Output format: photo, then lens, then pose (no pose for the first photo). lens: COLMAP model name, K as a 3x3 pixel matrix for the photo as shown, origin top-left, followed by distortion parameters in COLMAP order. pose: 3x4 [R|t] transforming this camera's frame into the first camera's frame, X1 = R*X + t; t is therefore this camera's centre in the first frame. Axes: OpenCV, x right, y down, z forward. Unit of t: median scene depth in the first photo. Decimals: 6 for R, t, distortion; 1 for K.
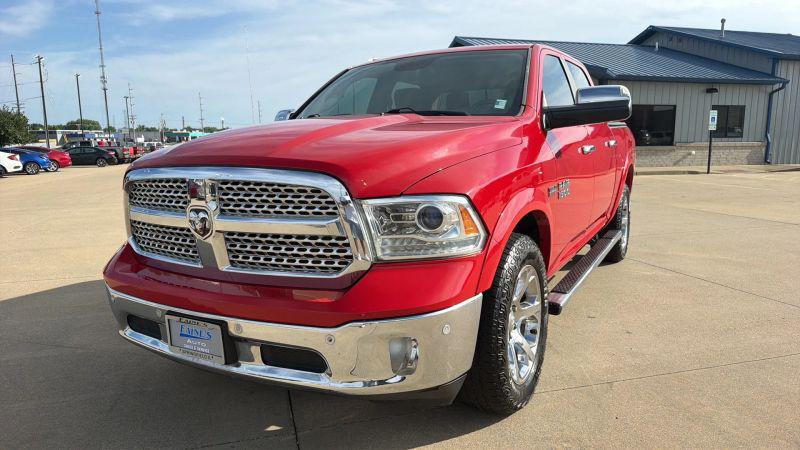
lens RADIAL K [[539.6, 0, 398.3], [0, 539.6, 229.5], [0, 0, 1]] dist [0.039413, -0.051142]
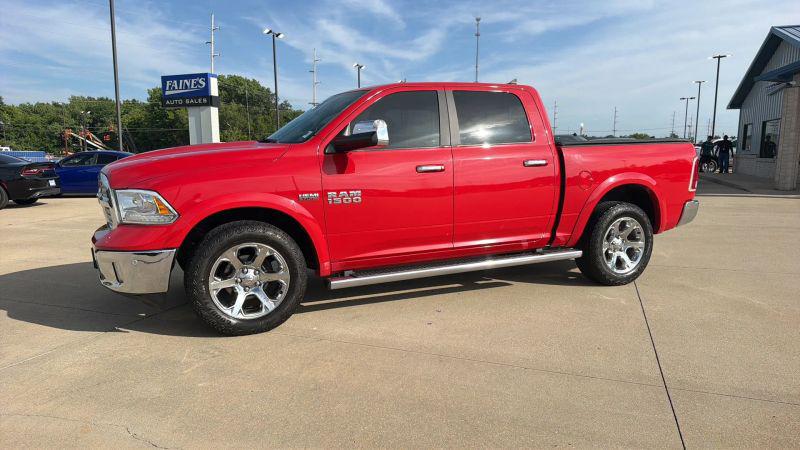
lens RADIAL K [[539.6, 0, 397.9], [0, 539.6, 232.5], [0, 0, 1]] dist [0.039413, -0.051142]
pose [[0.807131, 0.096958, -0.582356, 0.071124], [-0.101311, 0.994536, 0.025168, -0.002088], [0.581615, 0.038685, 0.812544, 0.000051]]
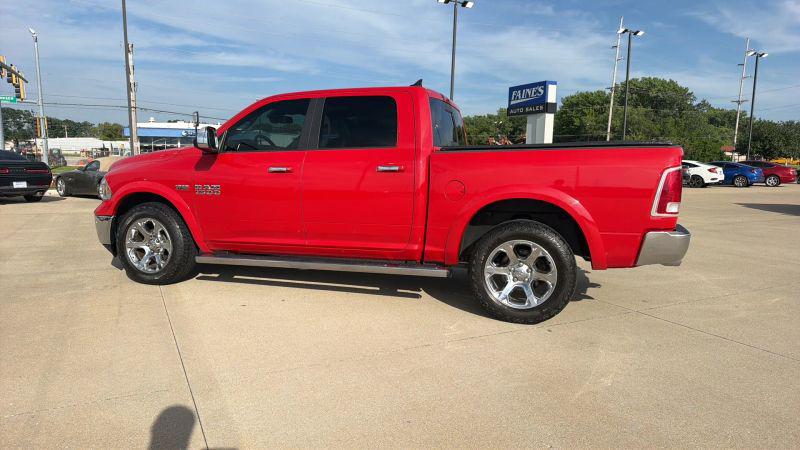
lens RADIAL K [[539.6, 0, 394.3], [0, 539.6, 229.3], [0, 0, 1]] dist [0.039413, -0.051142]
pose [[0.193955, 0.146266, -0.970045, 0.121820], [-0.169224, 0.978988, 0.113779, -0.014422], [0.966305, 0.142087, 0.214631, 0.072263]]
